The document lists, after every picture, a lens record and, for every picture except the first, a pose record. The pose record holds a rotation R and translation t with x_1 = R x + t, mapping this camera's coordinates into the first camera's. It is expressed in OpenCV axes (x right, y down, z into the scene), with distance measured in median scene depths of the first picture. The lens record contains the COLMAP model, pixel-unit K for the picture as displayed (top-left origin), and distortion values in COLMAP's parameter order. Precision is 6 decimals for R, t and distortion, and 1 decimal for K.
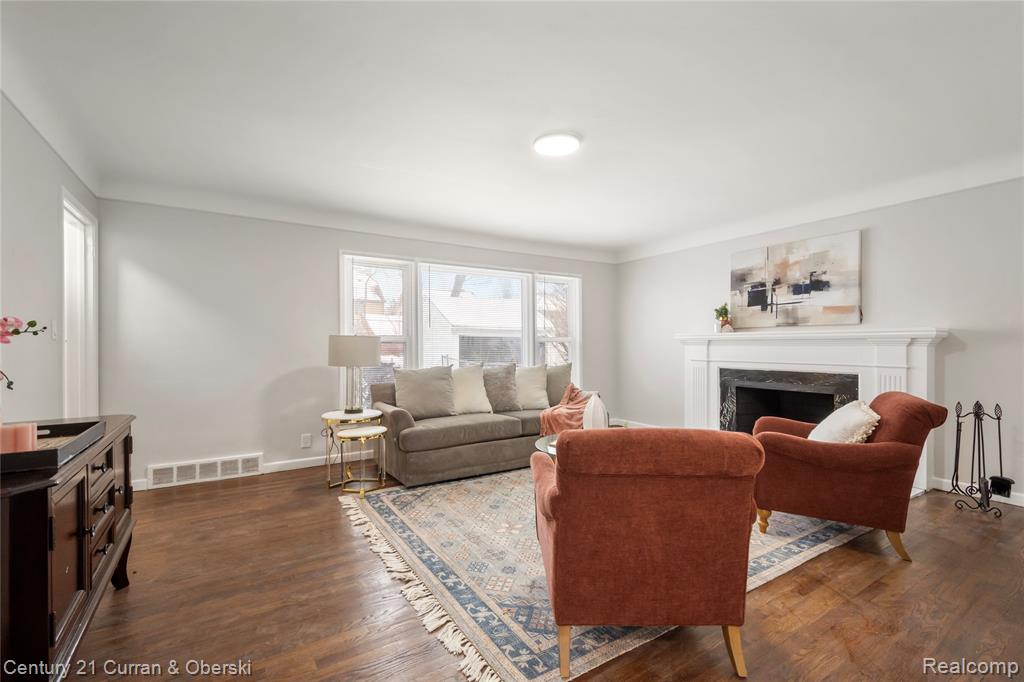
lens RADIAL K [[450.9, 0, 512.0], [0, 450.9, 341.0], [0, 0, 1]] dist [-0.000447, -0.000023]
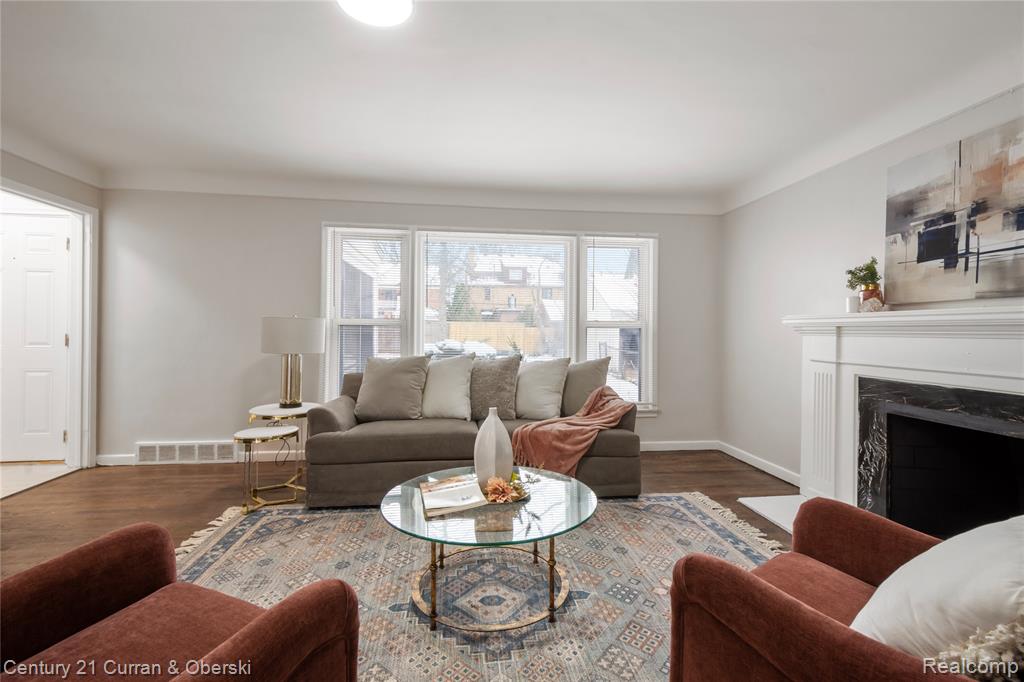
lens RADIAL K [[453.7, 0, 512.5], [0, 453.7, 325.9], [0, 0, 1]] dist [-0.000672, -0.001145]
pose [[0.903202, 0.007011, -0.429157, 0.330219], [-0.007535, 0.999971, 0.000478, 0.000565], [0.429149, 0.002802, 0.903230, 0.329202]]
